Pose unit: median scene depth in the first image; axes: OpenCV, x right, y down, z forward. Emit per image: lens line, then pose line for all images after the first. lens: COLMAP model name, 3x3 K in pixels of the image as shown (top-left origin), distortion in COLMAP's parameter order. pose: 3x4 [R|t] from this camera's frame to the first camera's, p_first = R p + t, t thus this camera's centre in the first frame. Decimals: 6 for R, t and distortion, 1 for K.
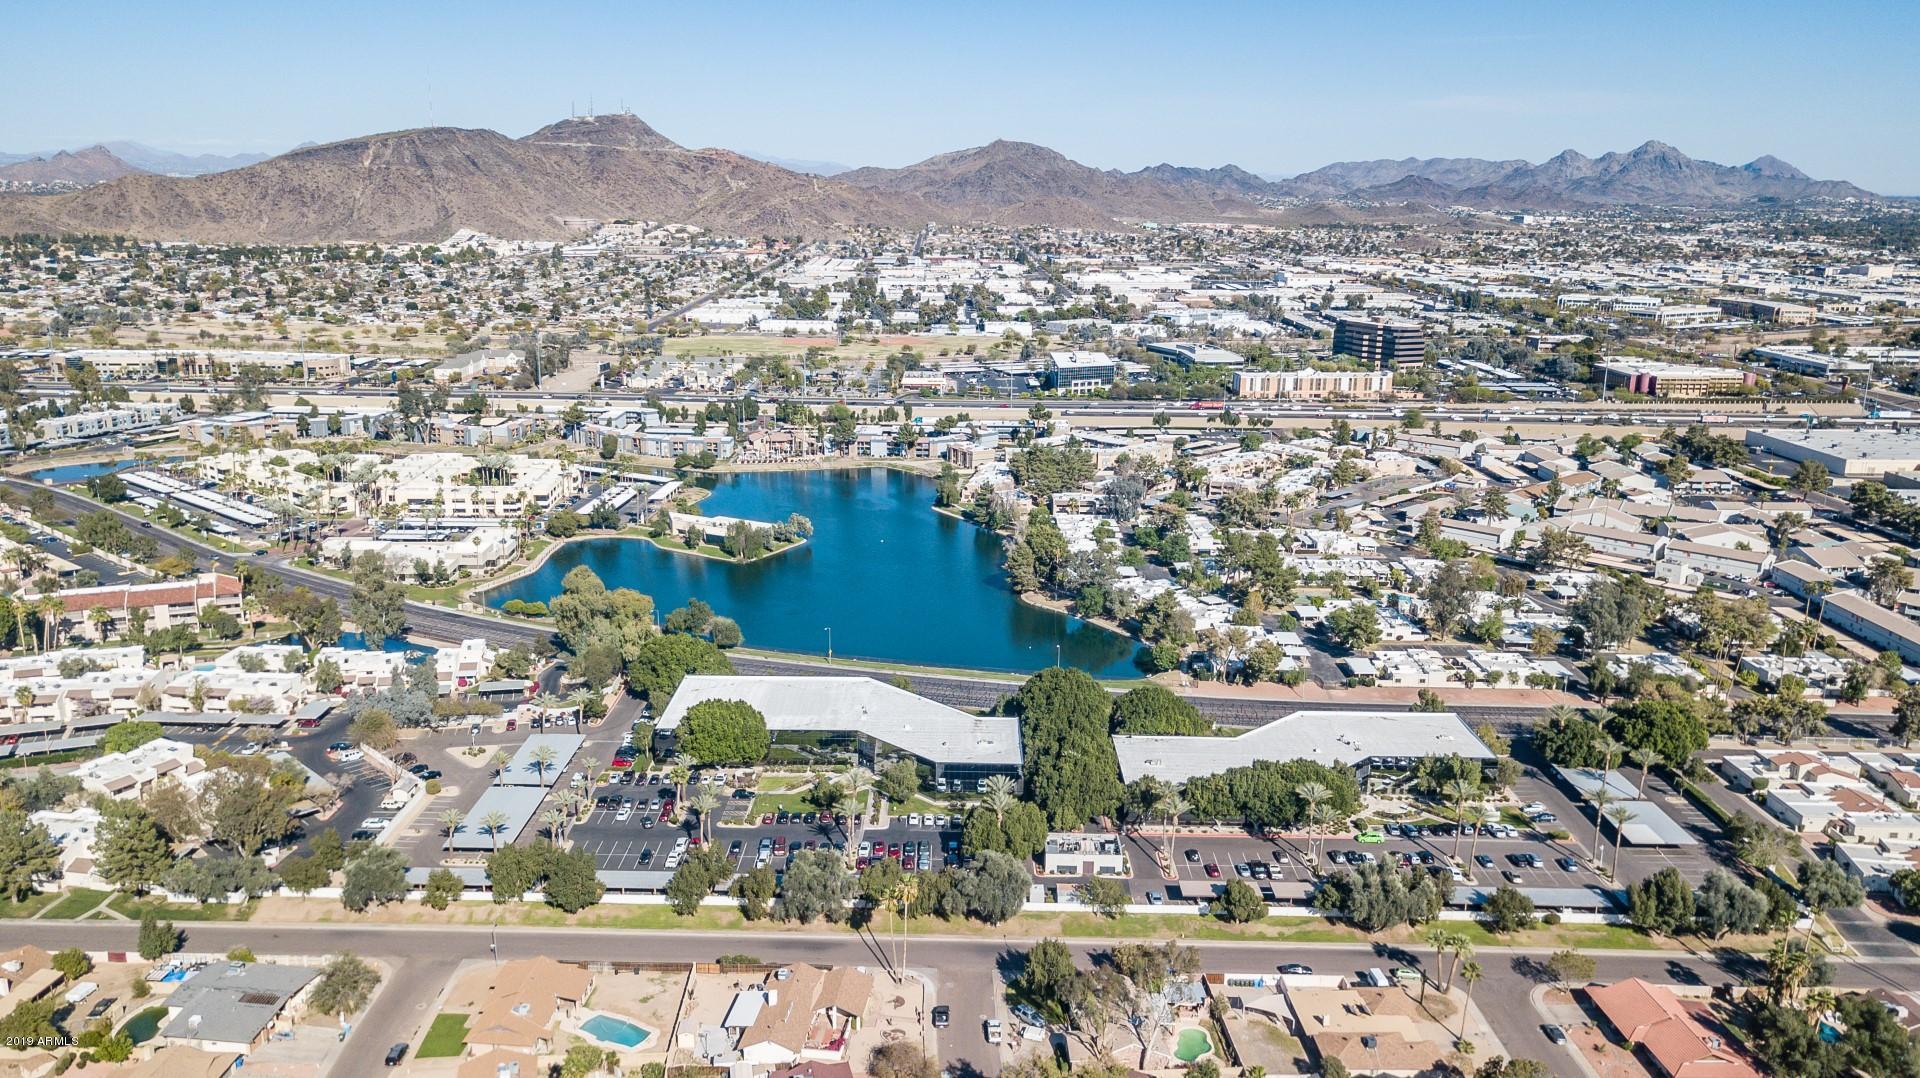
lens RADIAL K [[1474.3, 0, 941.8], [0, 1474.3, 558.6], [0, 0, 1]] dist [0.027534, 0.005425]
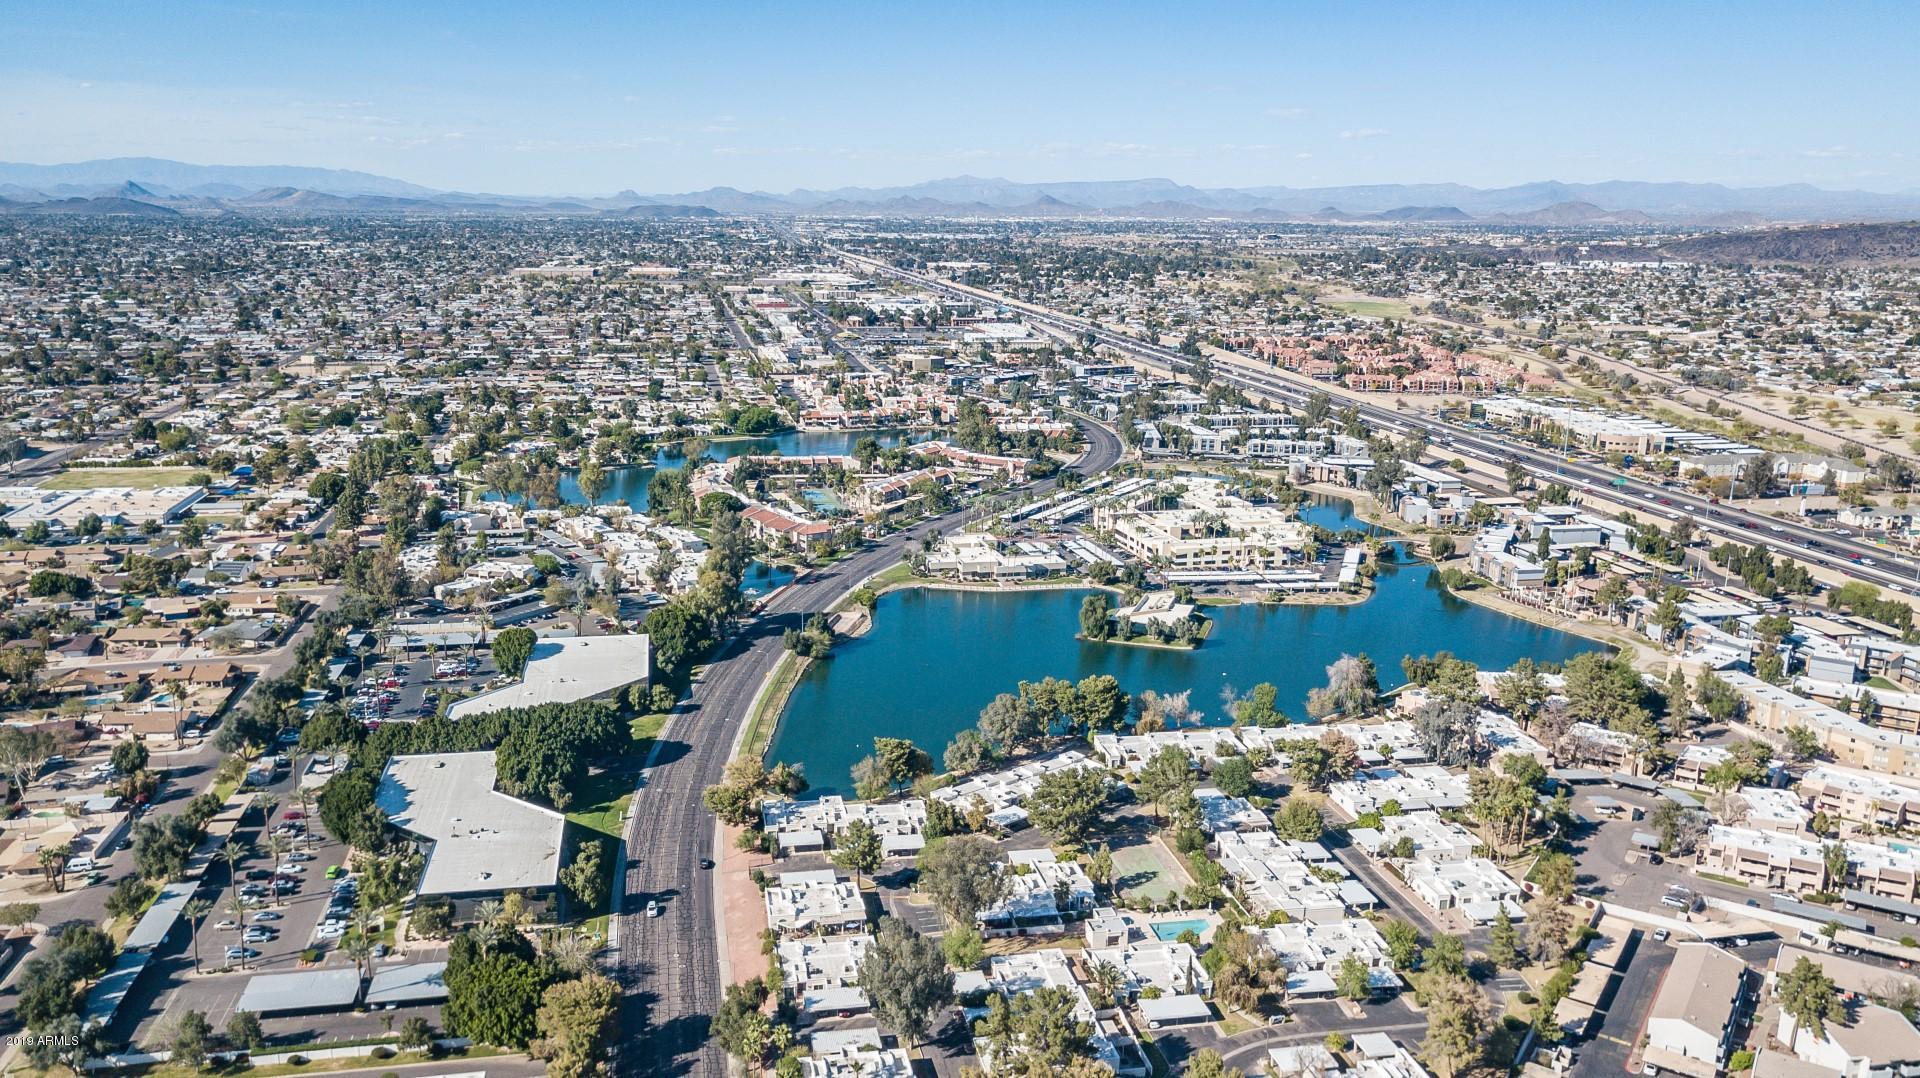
lens RADIAL K [[1474.3, 0, 932.1], [0, 1474.3, 577.6], [0, 0, 1]] dist [0.027534, 0.005425]
pose [[0.193759, 0.230418, -0.953606, 0.585579], [-0.251007, 0.951317, 0.178864, -0.140627], [0.948395, 0.204705, 0.242163, 0.469047]]
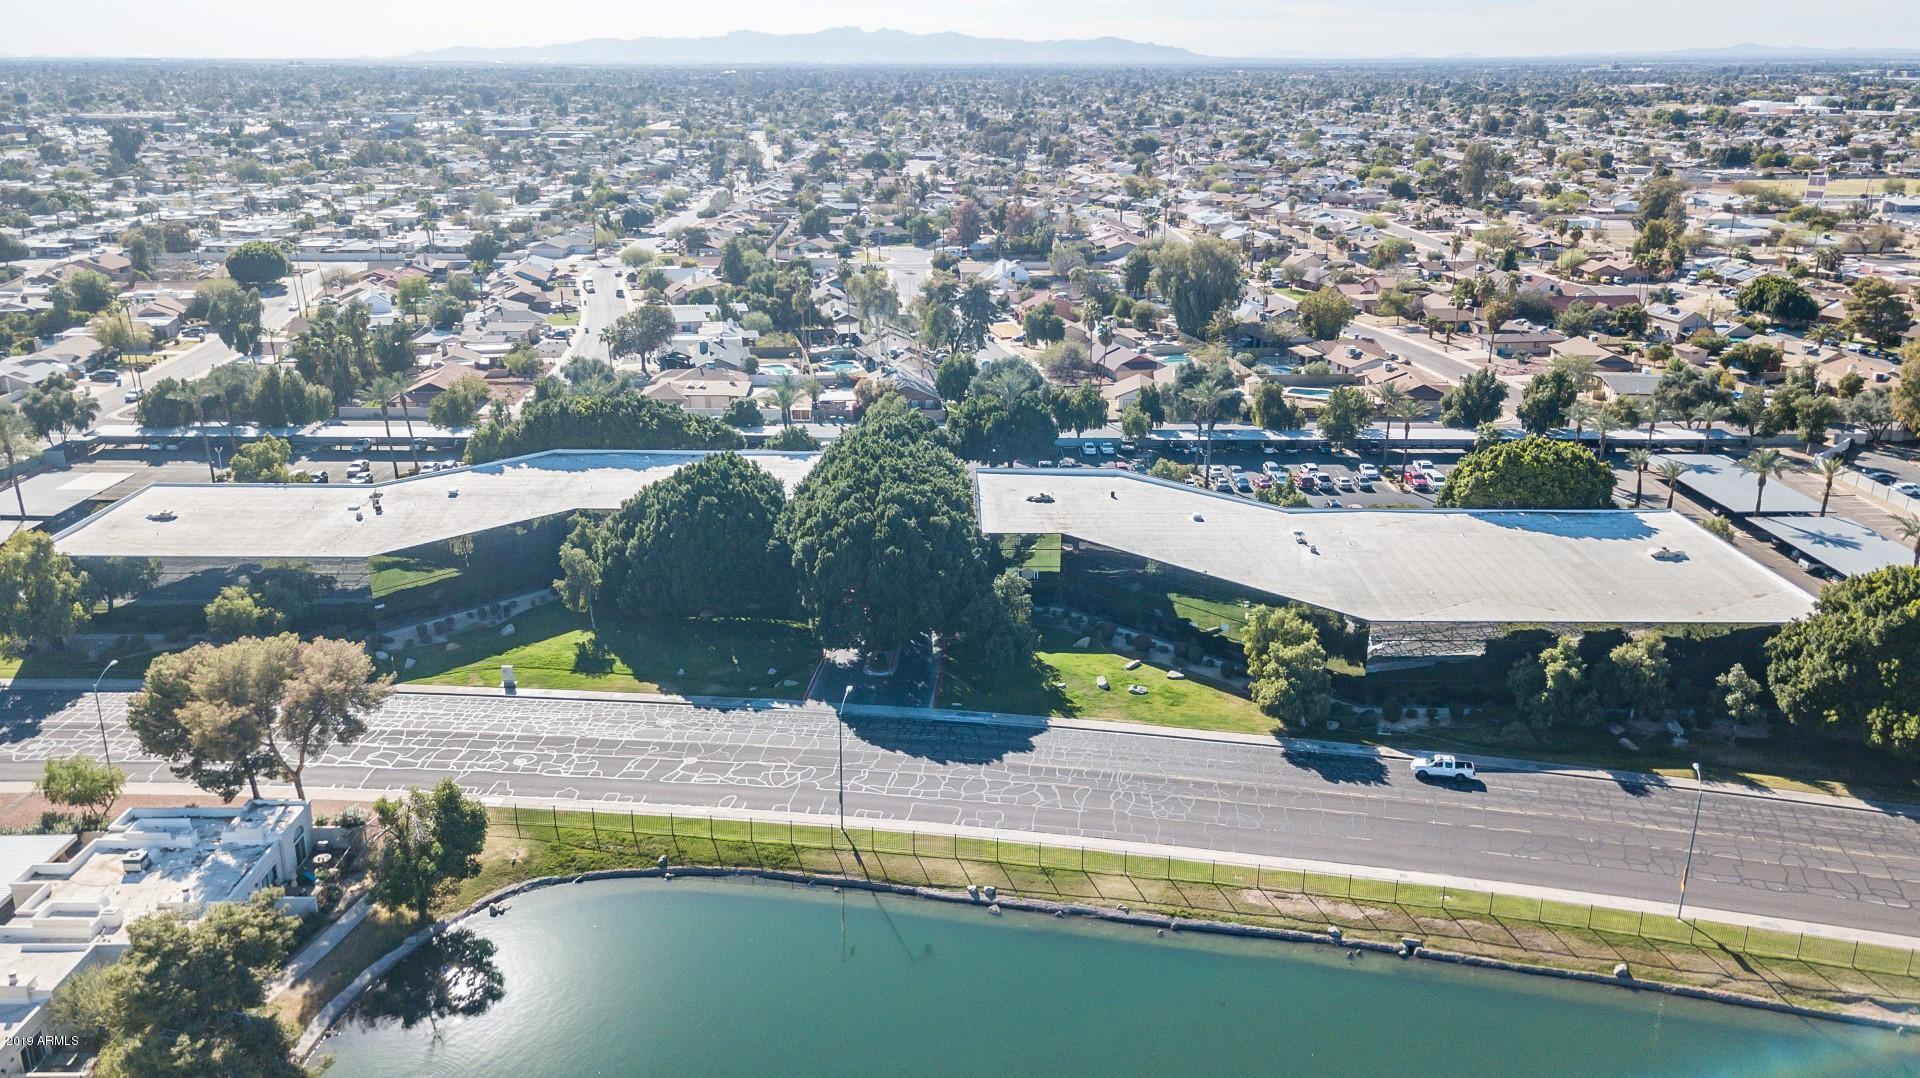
lens RADIAL K [[1474.3, 0, 952.5], [0, 1474.3, 548.5], [0, 0, 1]] dist [0.027534, 0.005425]
pose [[-0.999609, -0.010898, -0.025734, 0.035973], [-0.023093, 0.840726, 0.540969, -0.072549], [0.015739, 0.541352, -0.840649, 0.676098]]
